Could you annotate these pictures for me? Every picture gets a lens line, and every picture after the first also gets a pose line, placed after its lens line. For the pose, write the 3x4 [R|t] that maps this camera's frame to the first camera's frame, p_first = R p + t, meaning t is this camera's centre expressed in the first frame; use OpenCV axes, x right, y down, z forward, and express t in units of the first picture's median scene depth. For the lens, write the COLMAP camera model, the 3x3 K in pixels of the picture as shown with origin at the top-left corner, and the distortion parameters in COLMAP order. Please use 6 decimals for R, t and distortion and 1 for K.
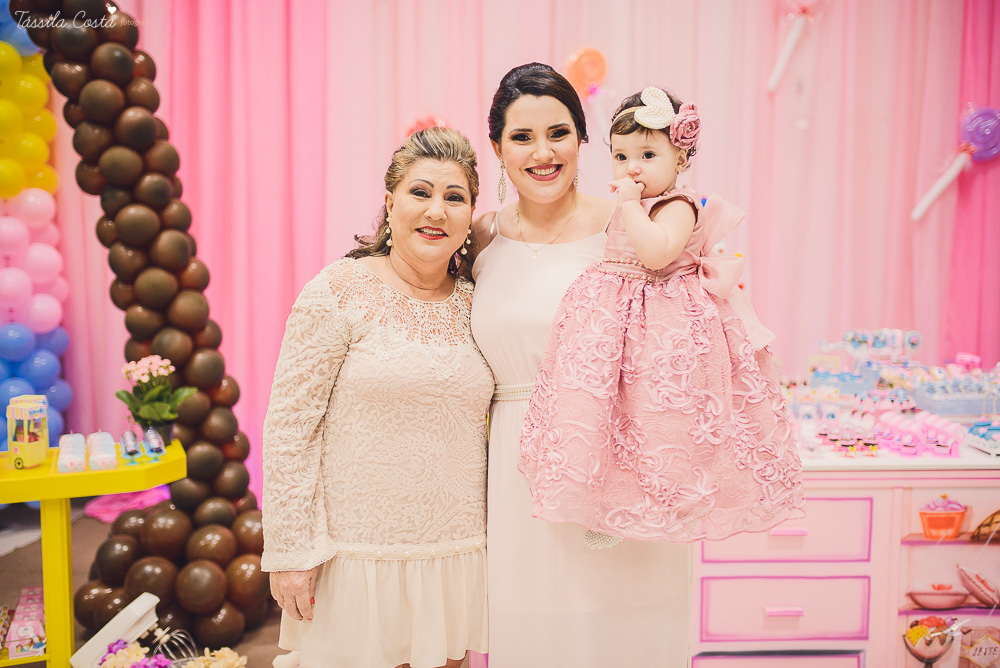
lens RADIAL K [[951.7, 0, 500.0], [0, 951.7, 334.0], [0, 0, 1]] dist [-0.078981, 0.096162]
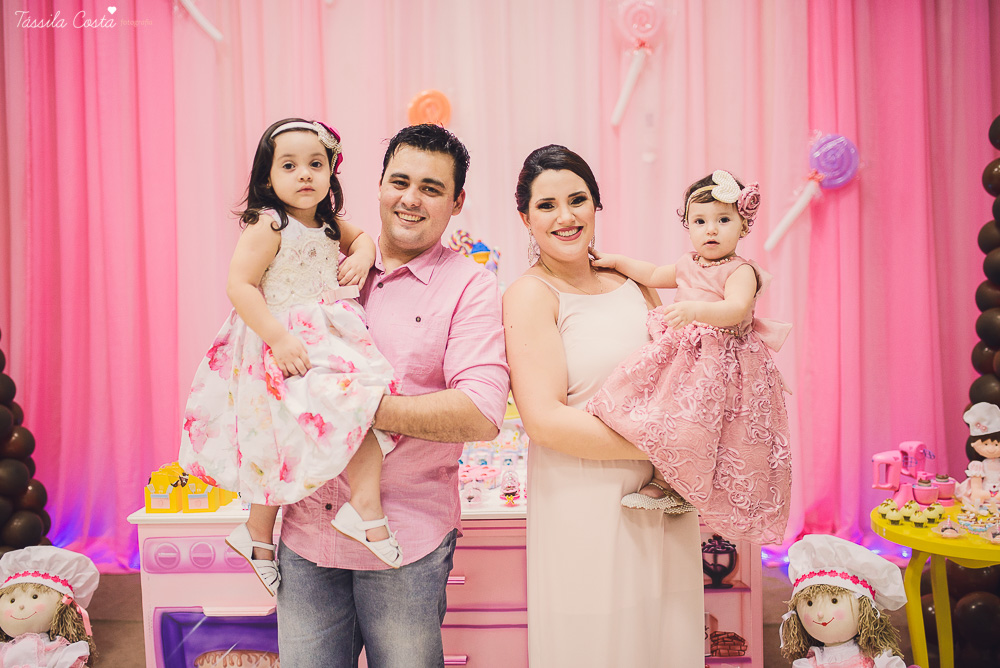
lens RADIAL K [[951.7, 0, 500.0], [0, 951.7, 334.0], [0, 0, 1]] dist [-0.078981, 0.096162]
pose [[0.997424, -0.026618, -0.066605, 0.236792], [0.024553, 0.999198, -0.031635, -0.011027], [0.067394, 0.029918, 0.997278, -0.006359]]
